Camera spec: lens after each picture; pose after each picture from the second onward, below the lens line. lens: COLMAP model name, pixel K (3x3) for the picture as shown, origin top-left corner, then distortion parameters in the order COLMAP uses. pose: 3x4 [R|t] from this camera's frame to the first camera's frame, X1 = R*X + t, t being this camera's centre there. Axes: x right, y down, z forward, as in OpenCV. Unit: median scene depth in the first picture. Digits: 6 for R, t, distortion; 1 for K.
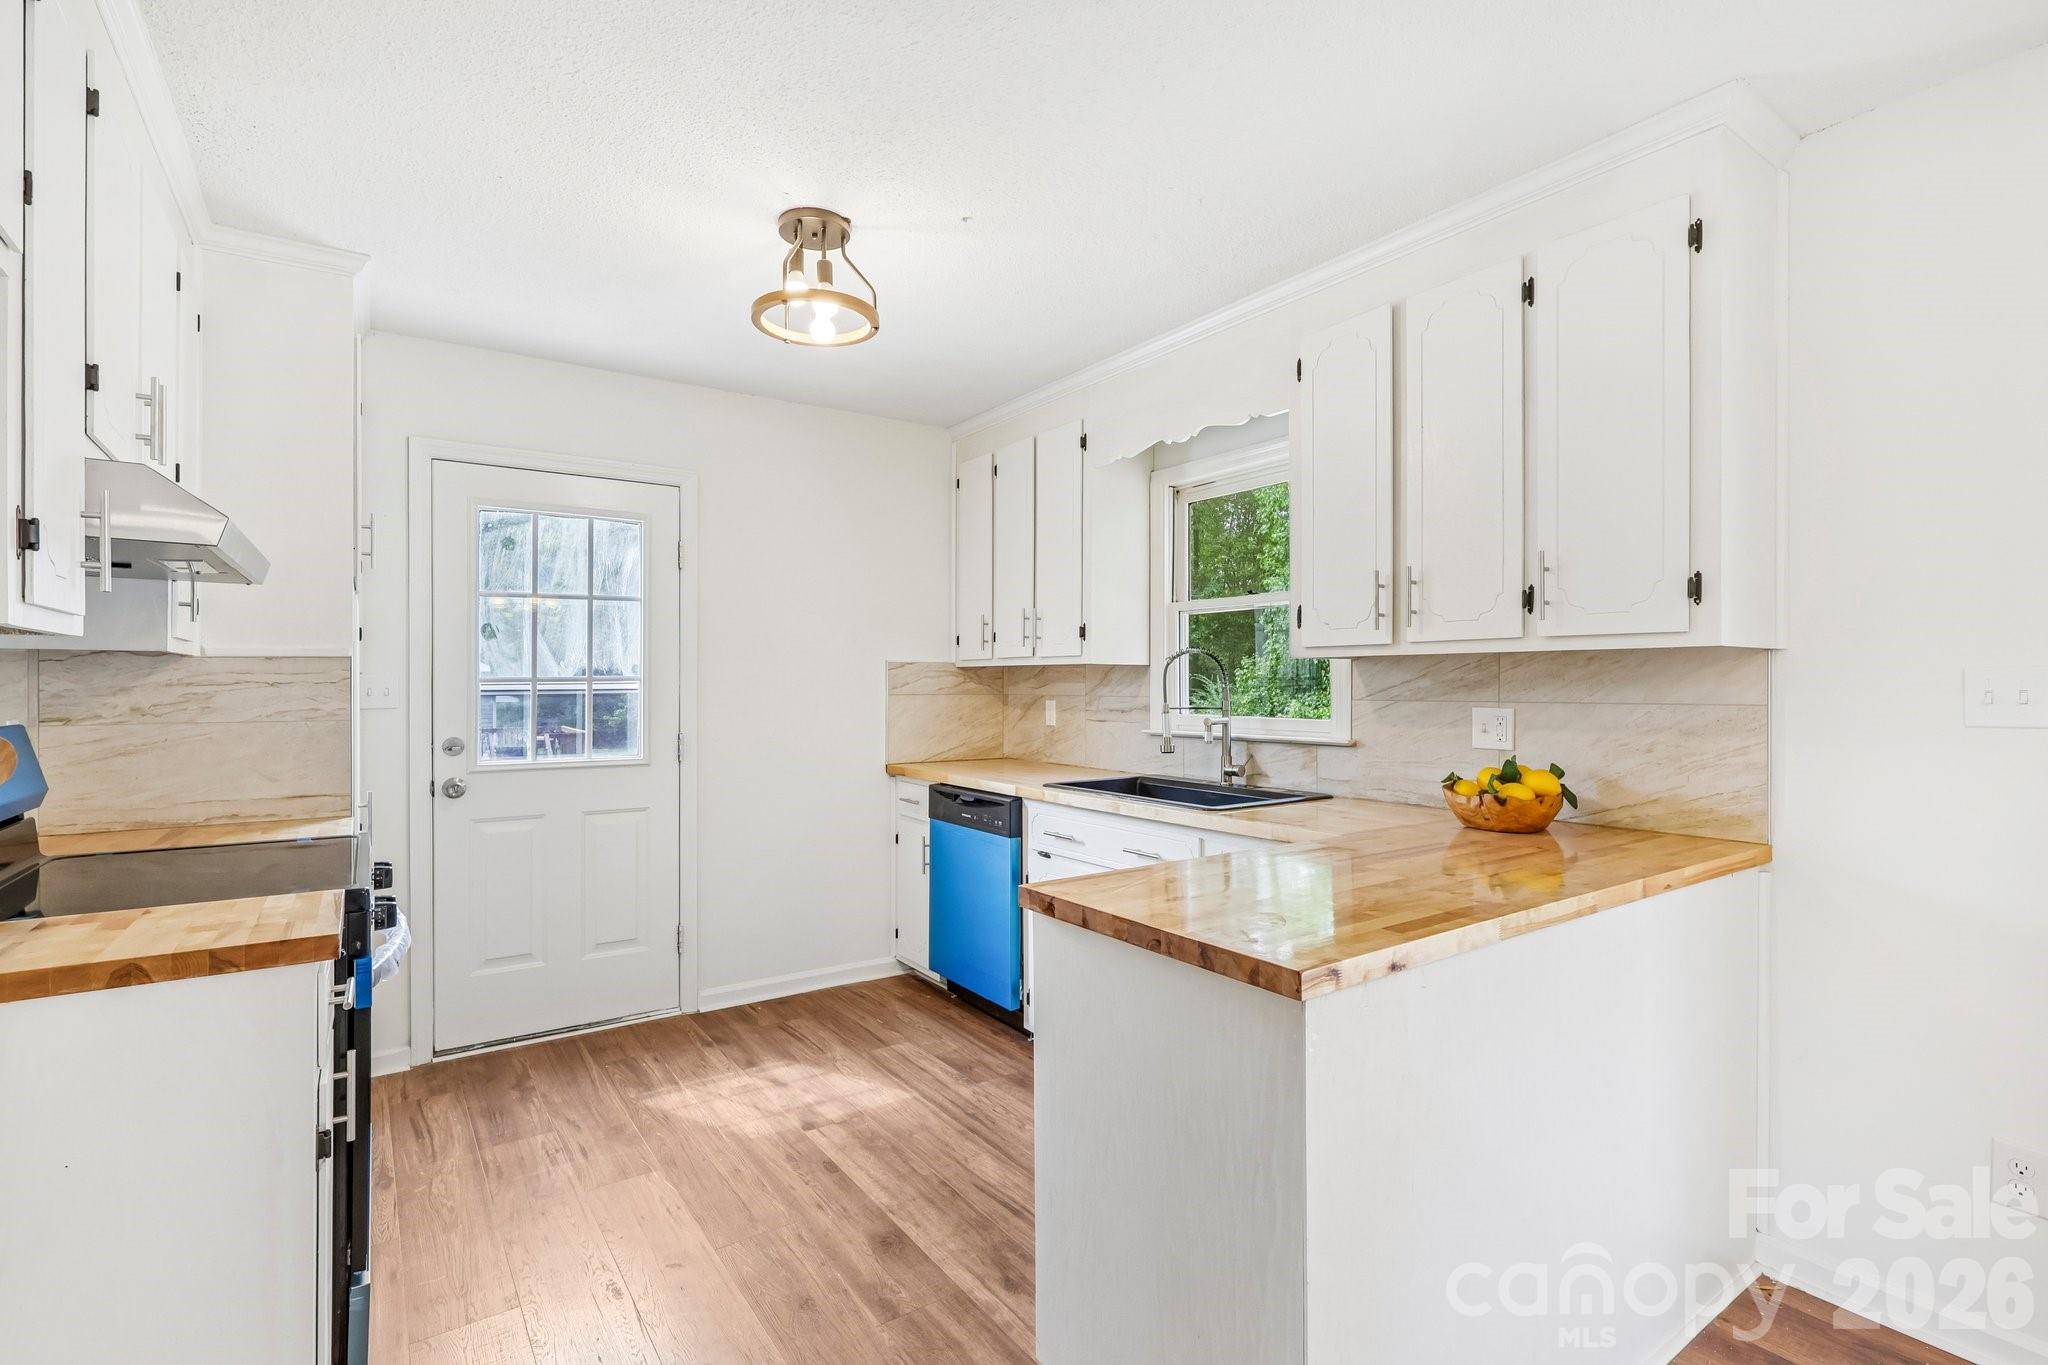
lens RADIAL K [[963.6, 0, 1024.3], [0, 963.6, 684.4], [0, 0, 1]] dist [0.000306, 0.000433]
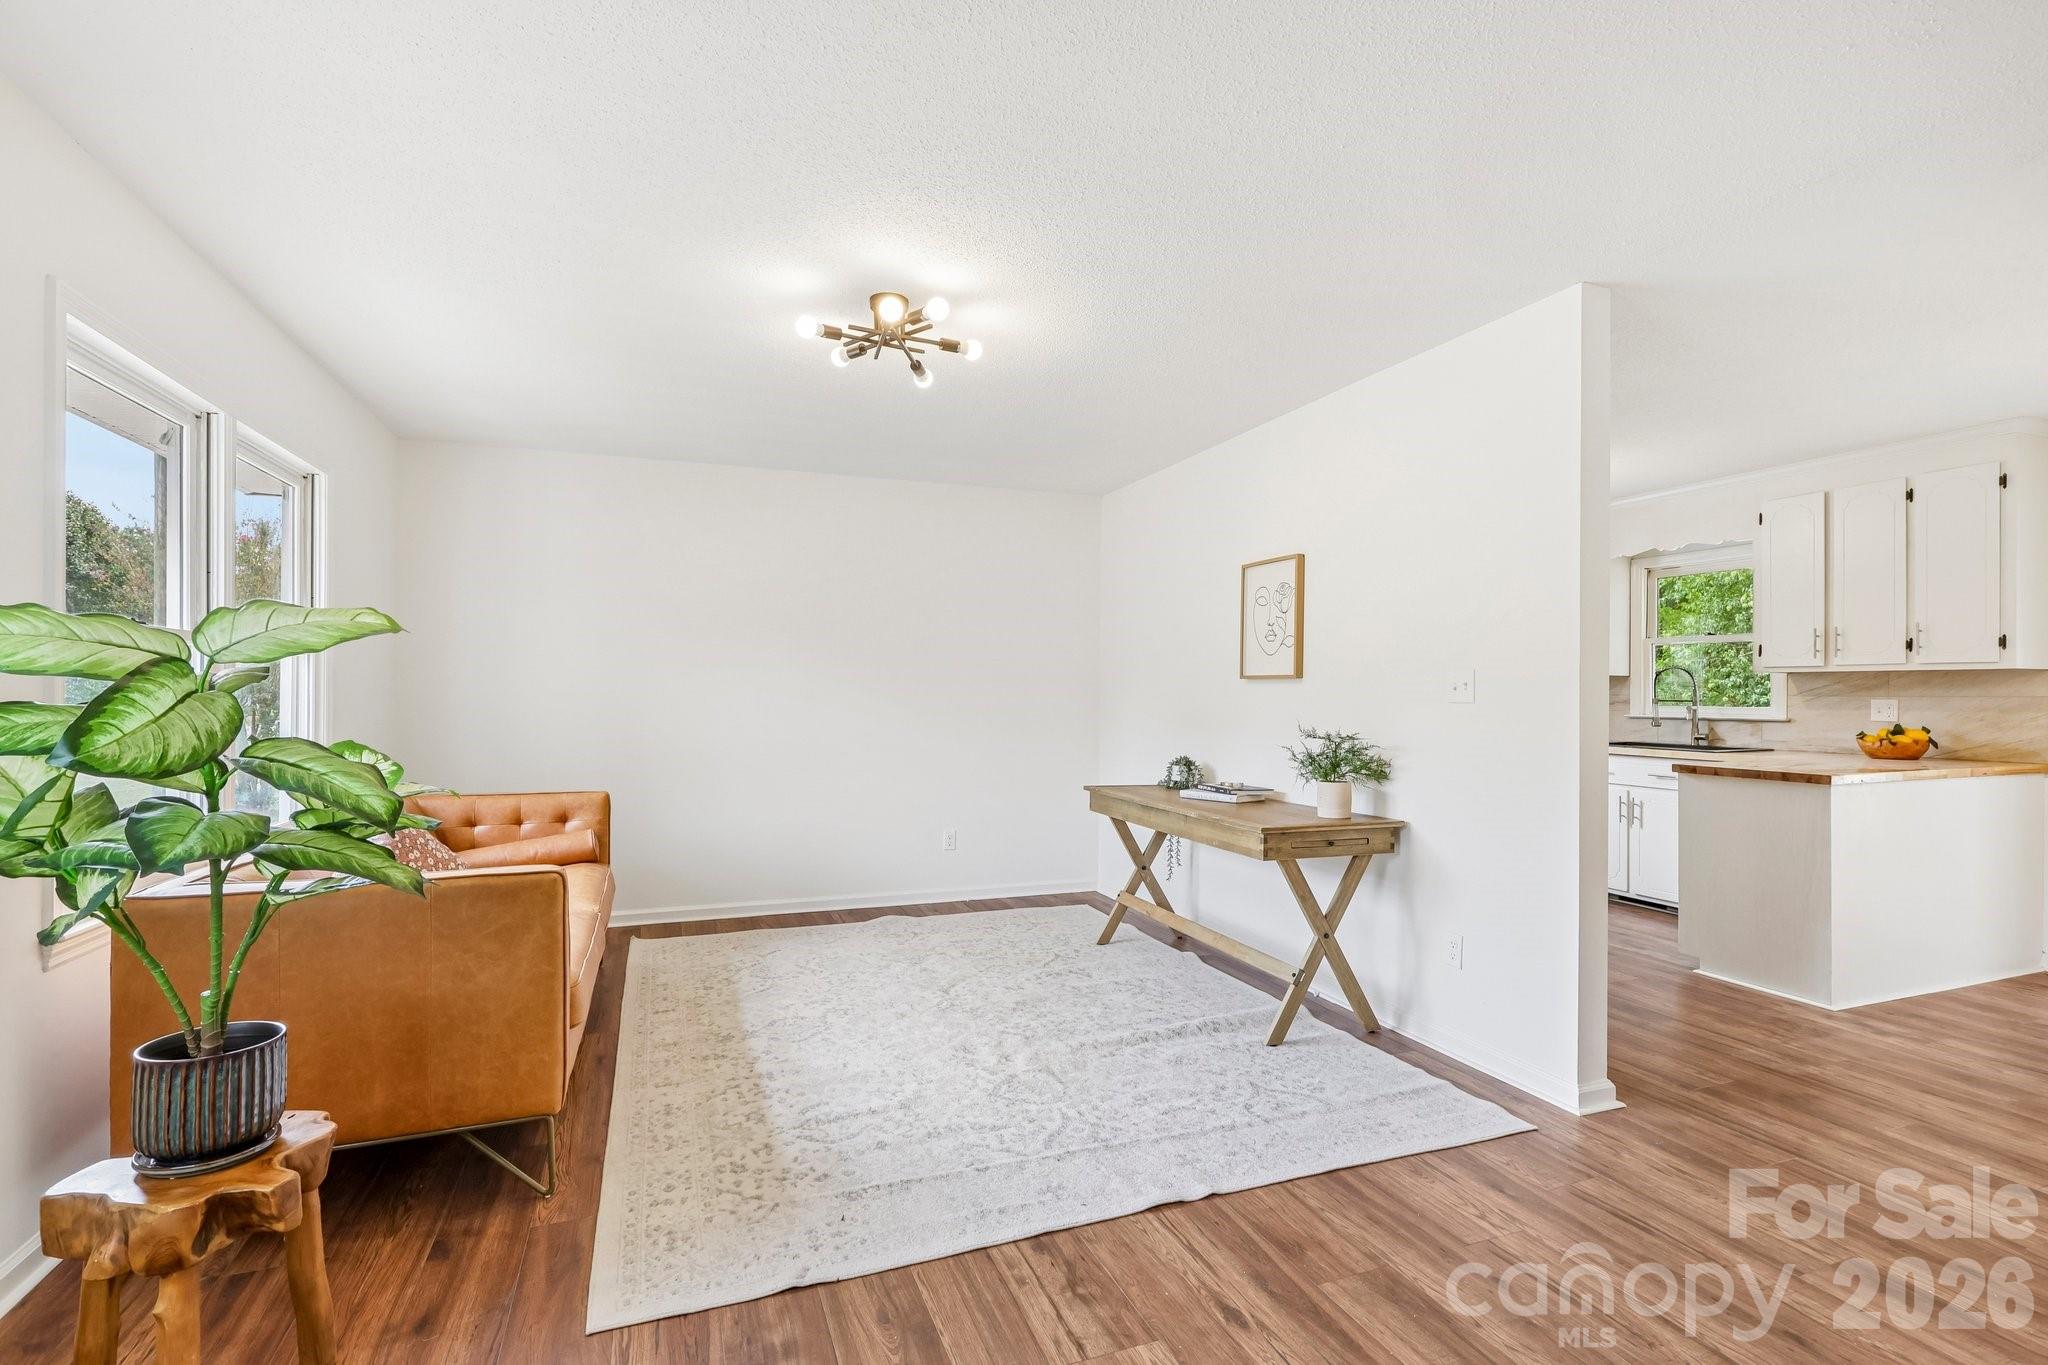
lens RADIAL K [[954.9, 0, 1033.3], [0, 954.9, 686.6], [0, 0, 1]] dist [0.000693, 0.001049]
pose [[0.971589, 0.005123, -0.236620, -0.714710], [-0.006565, 0.999964, -0.005307, 0.020824], [0.236584, 0.006710, 0.971588, -1.255934]]
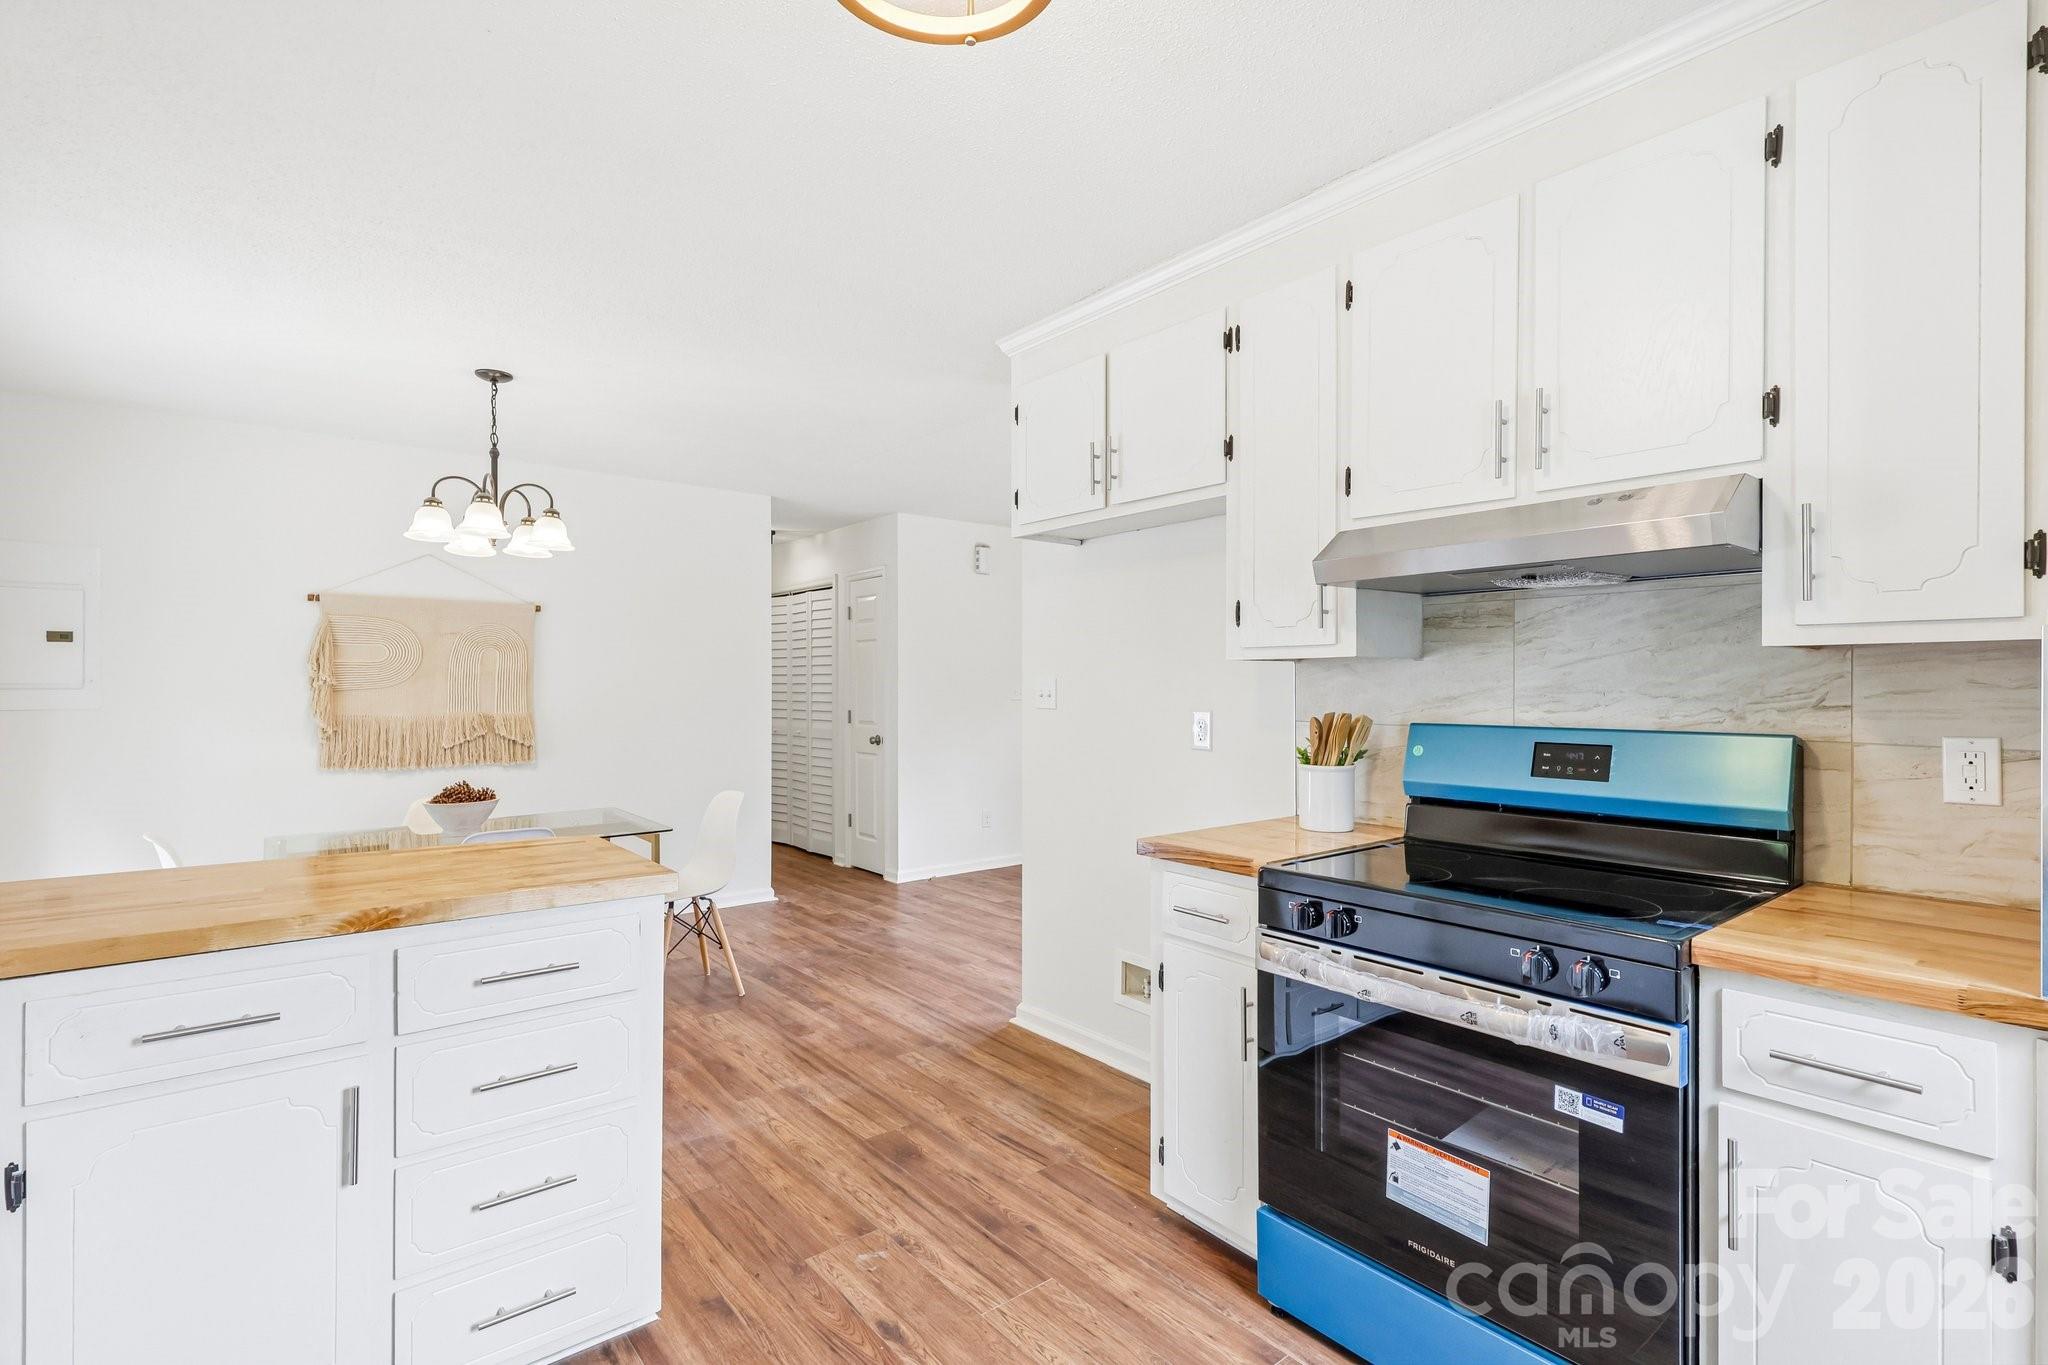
lens RADIAL K [[963.6, 0, 1024.3], [0, 963.6, 684.4], [0, 0, 1]] dist [0.000306, 0.000433]
pose [[-0.997535, -0.000089, -0.070176, -0.220672], [-0.000070, 1.000000, -0.000269, -0.003976], [0.070176, -0.000263, -0.997535, 1.454485]]
